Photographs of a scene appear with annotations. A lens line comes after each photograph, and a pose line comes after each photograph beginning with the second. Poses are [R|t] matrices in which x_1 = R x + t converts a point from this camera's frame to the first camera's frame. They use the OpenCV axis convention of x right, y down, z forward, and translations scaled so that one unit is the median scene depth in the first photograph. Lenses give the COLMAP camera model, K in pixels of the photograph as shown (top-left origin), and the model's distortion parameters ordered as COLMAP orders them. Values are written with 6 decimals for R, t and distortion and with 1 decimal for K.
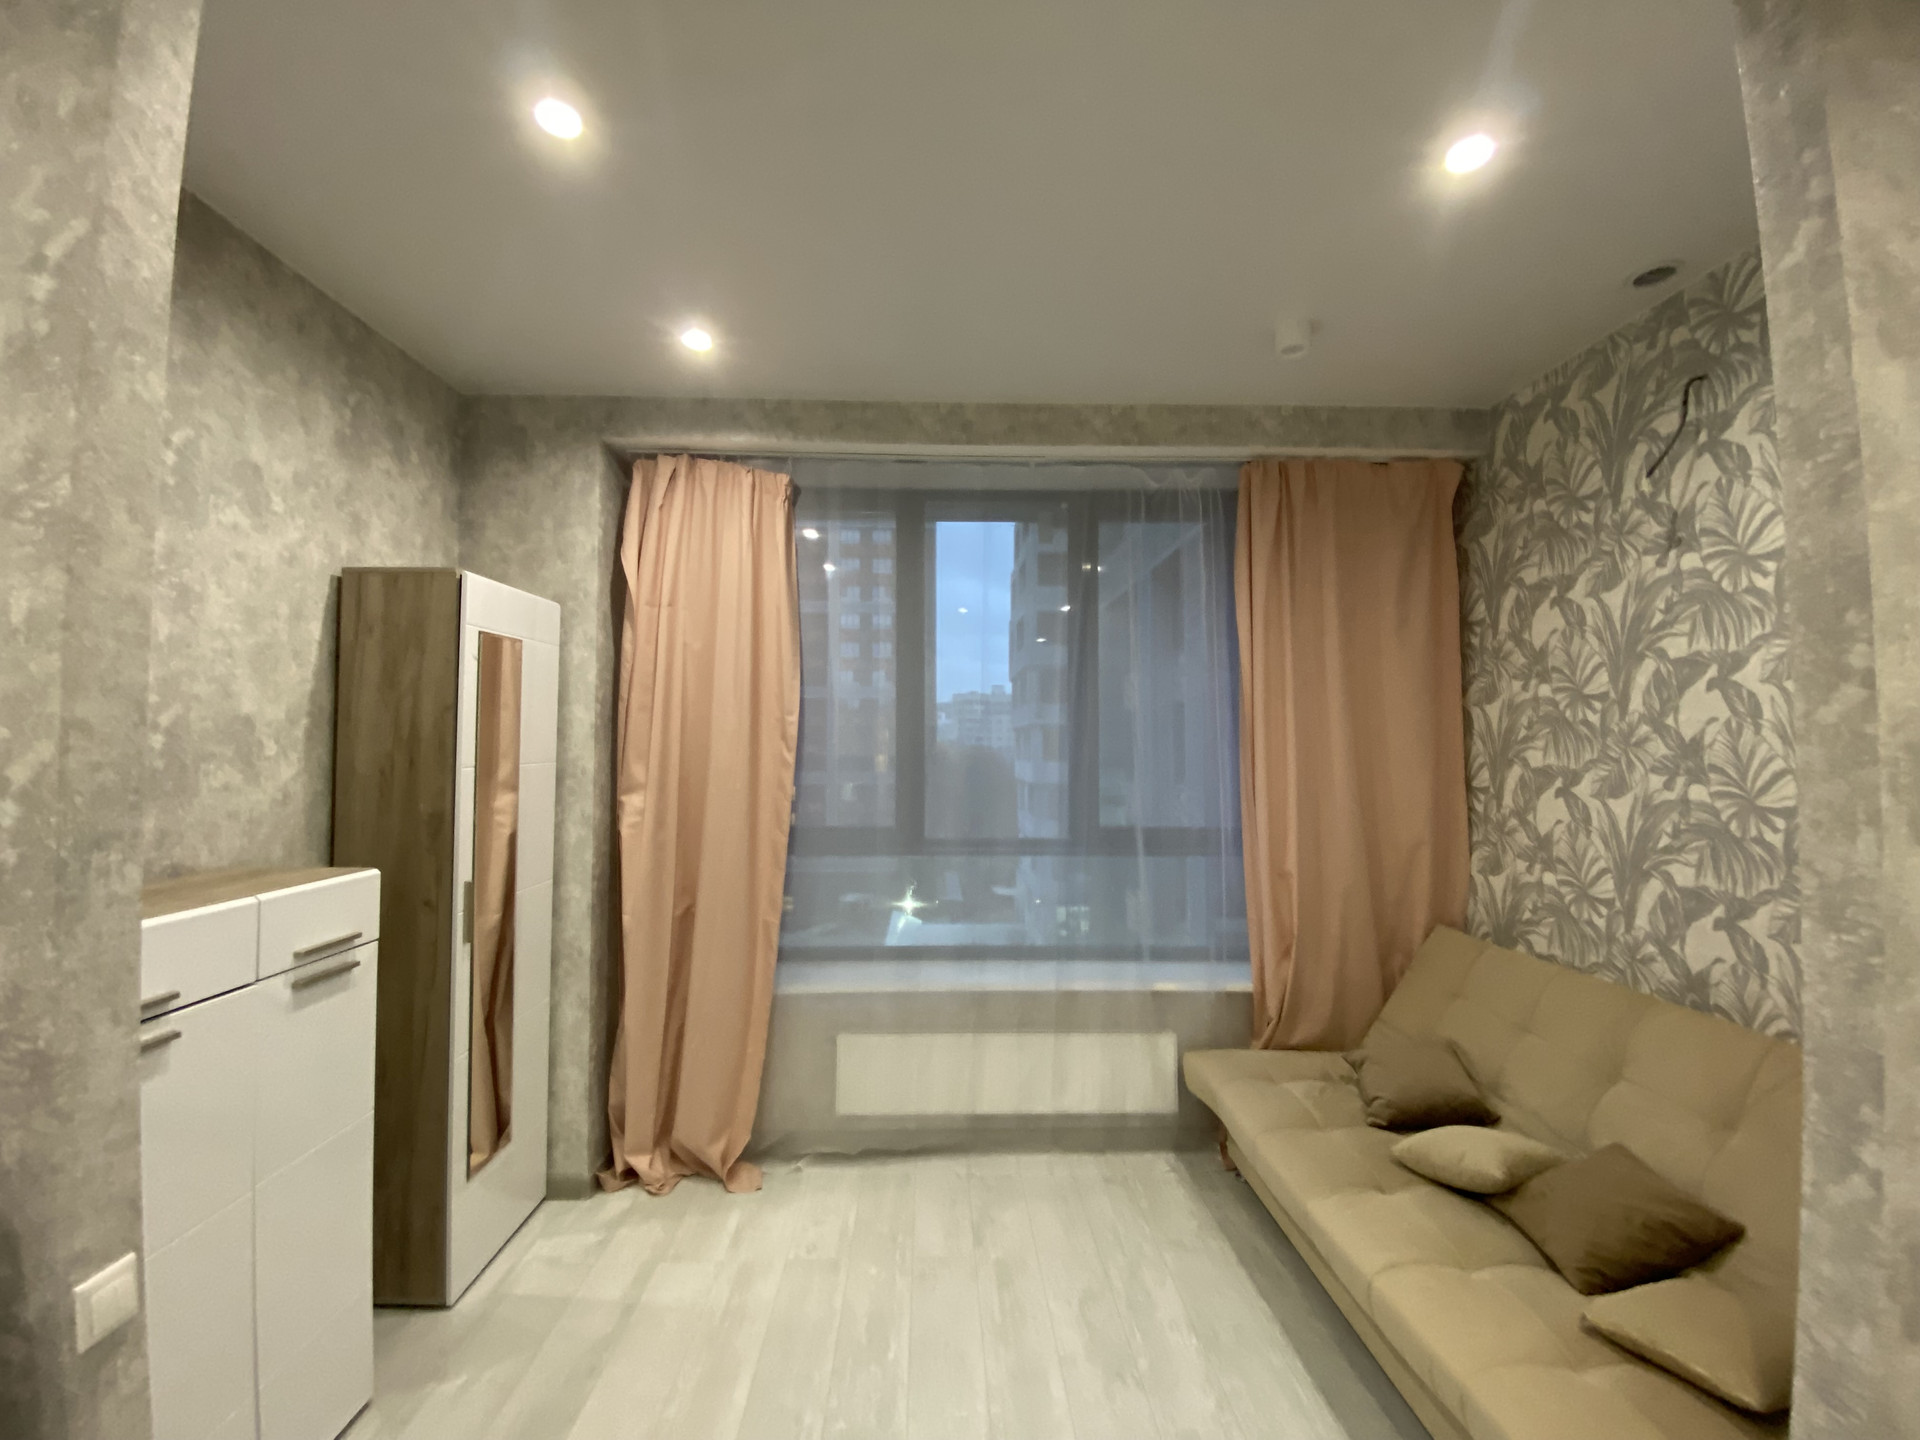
lens RADIAL K [[781.6, 0, 966.6], [0, 781.6, 720.3], [0, 0, 1]] dist [0.009250, -0.015109]
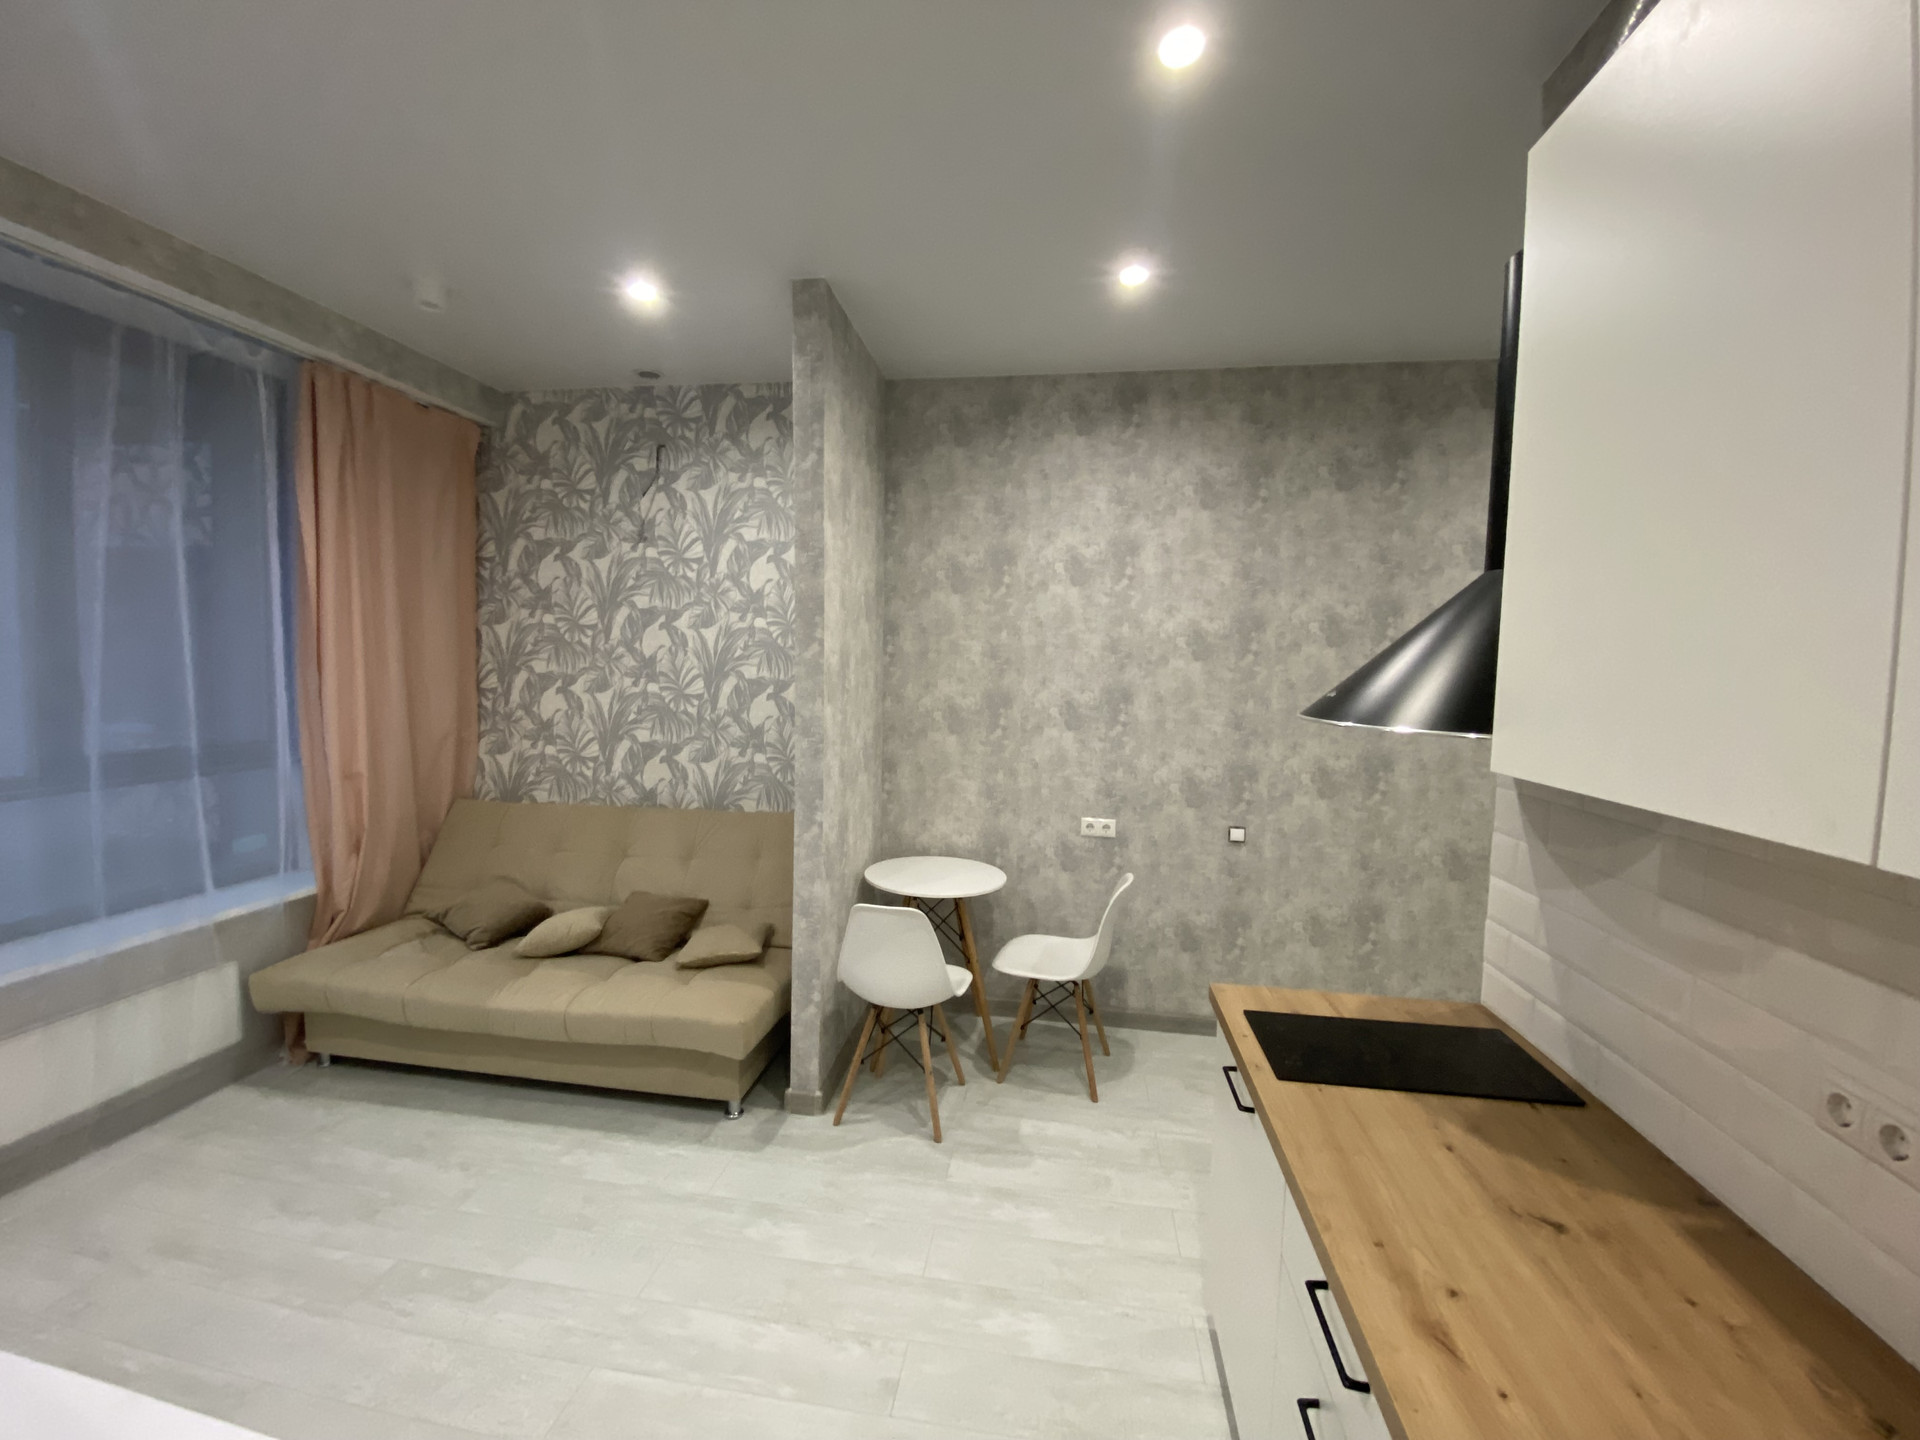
lens RADIAL K [[781.6, 0, 950.2], [0, 781.6, 722.8], [0, 0, 1]] dist [0.009250, -0.015109]
pose [[0.178750, -0.070519, 0.981364, -0.606000], [-0.058521, 0.994900, 0.082151, -0.010976], [-0.982153, -0.072115, 0.173711, 0.027543]]
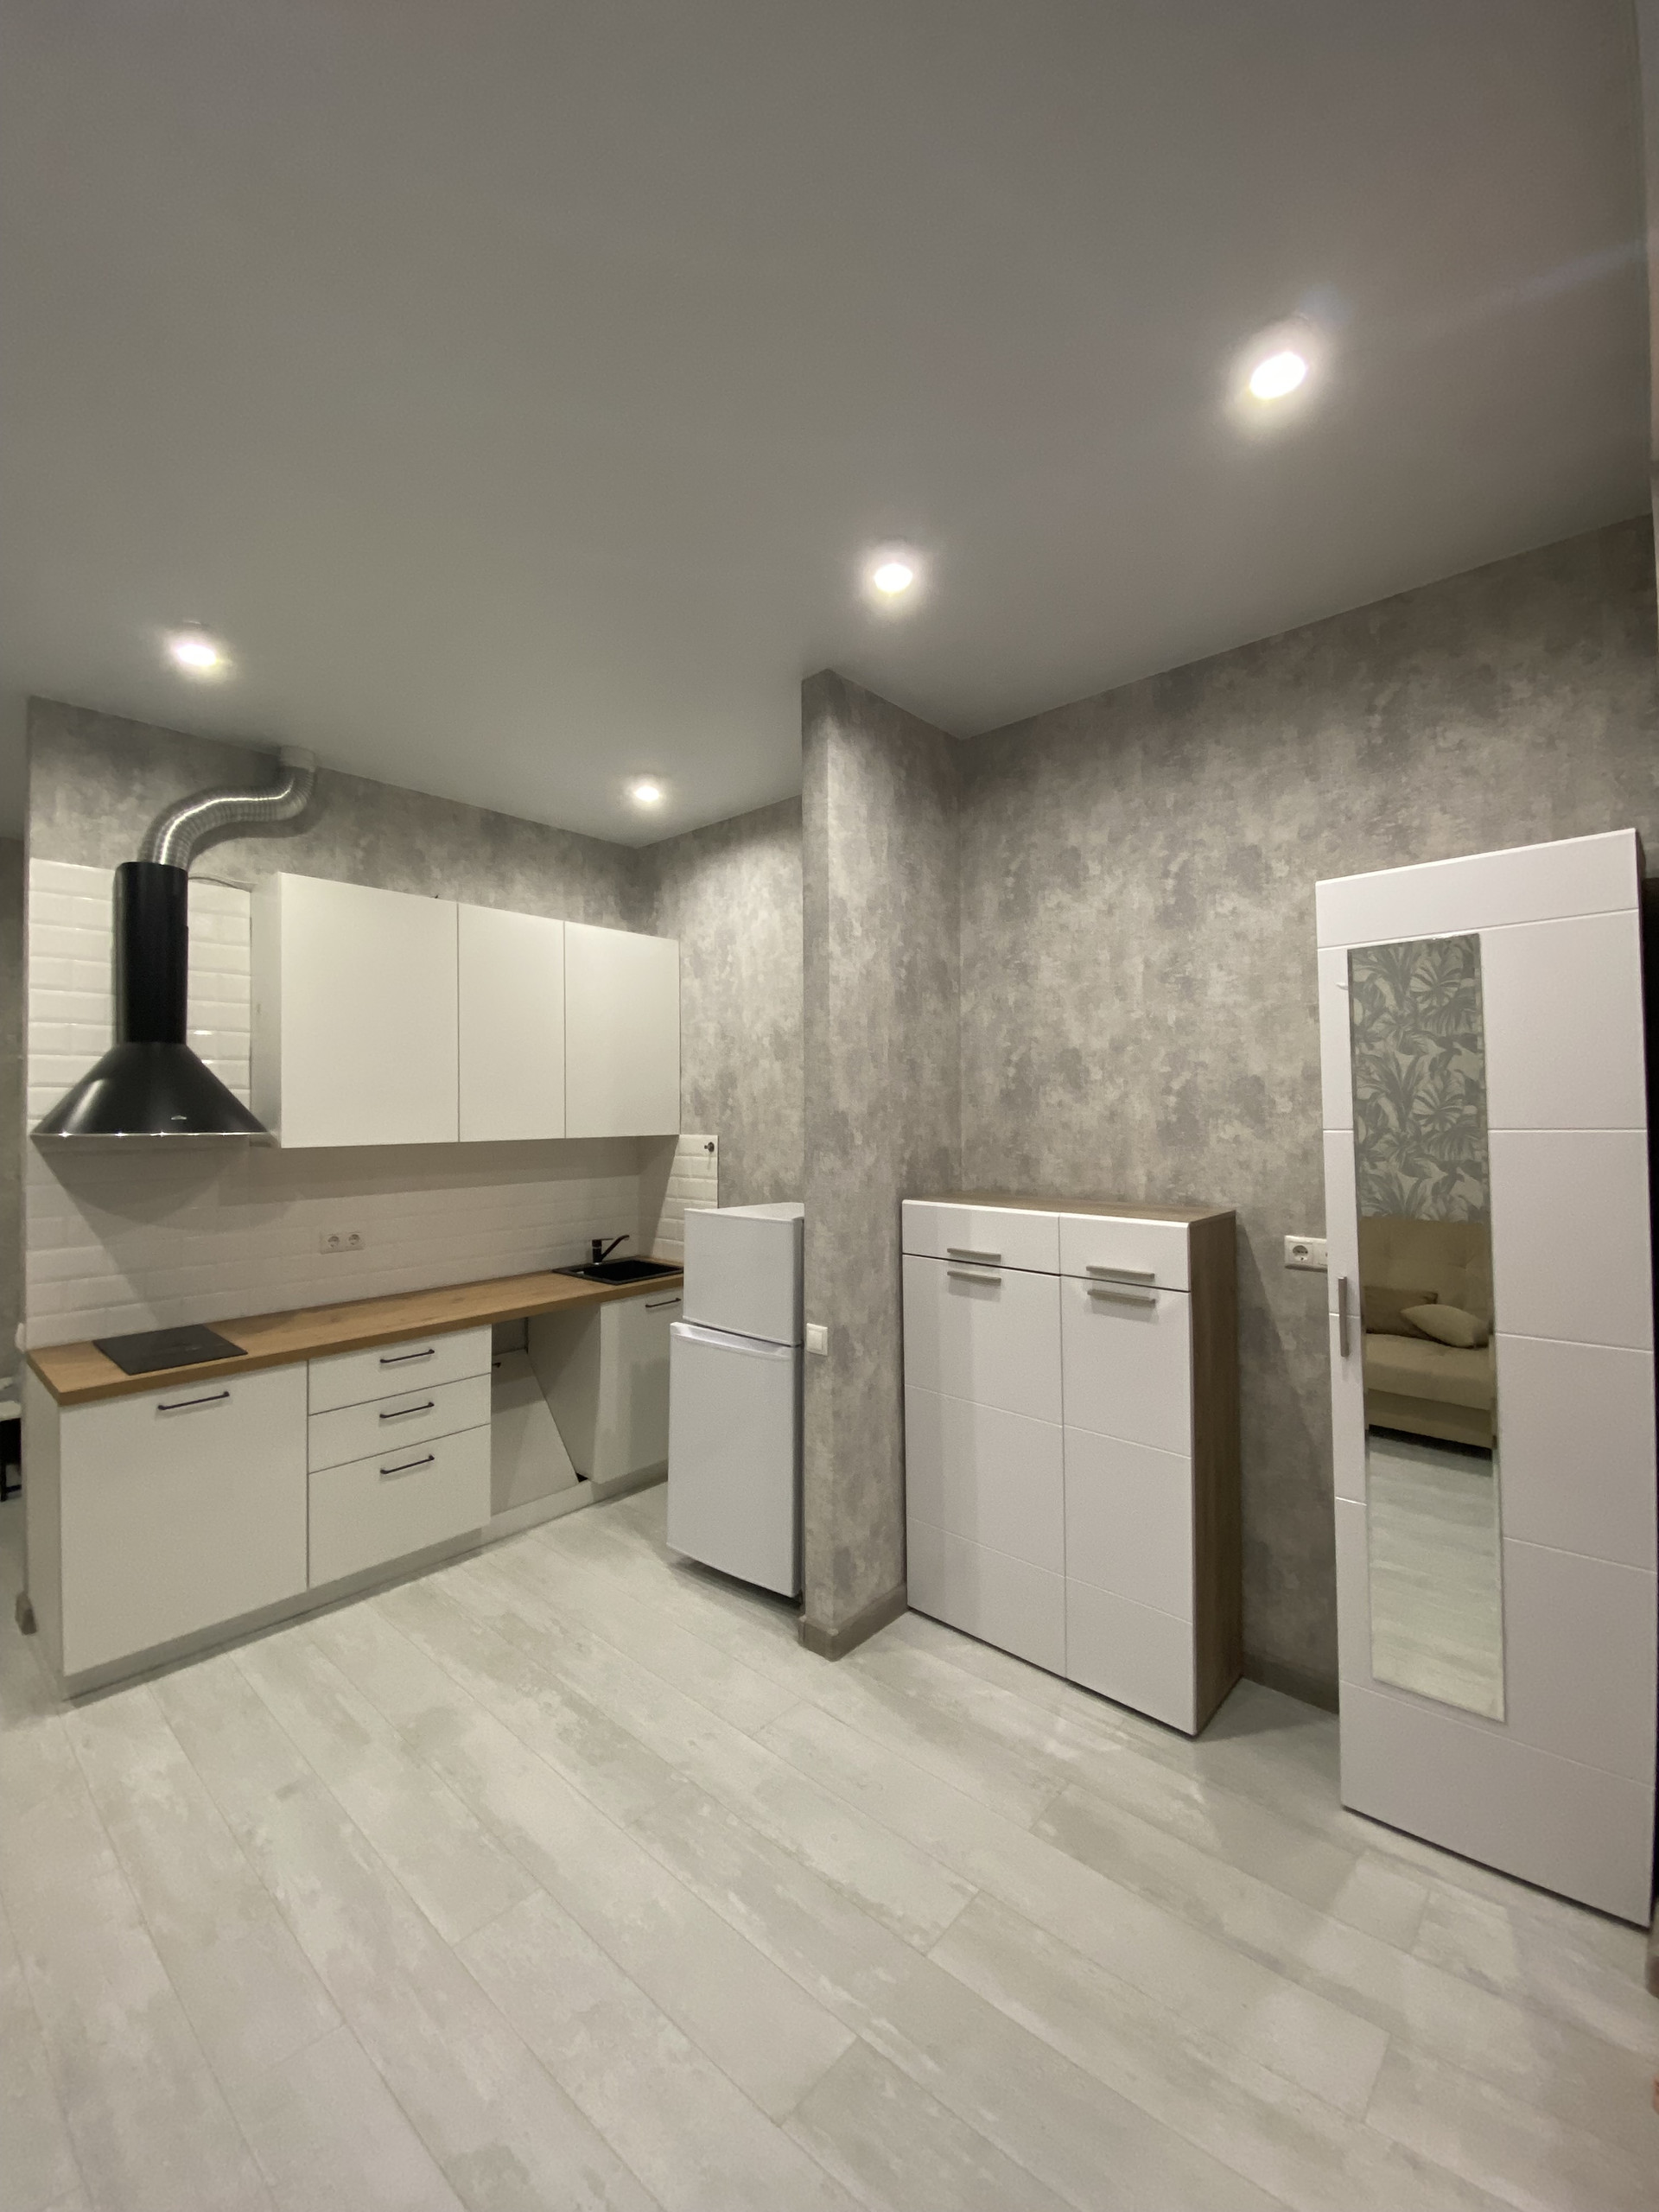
lens RADIAL K [[900.5, 0, 814.8], [0, 900.5, 1100.8], [0, 0, 1]] dist [0.009250, -0.015109]
pose [[-0.708349, -0.008079, -0.705816, 0.346765], [0.028529, 0.998790, -0.040064, 0.051878], [0.705285, -0.048516, -0.707261, 1.216209]]
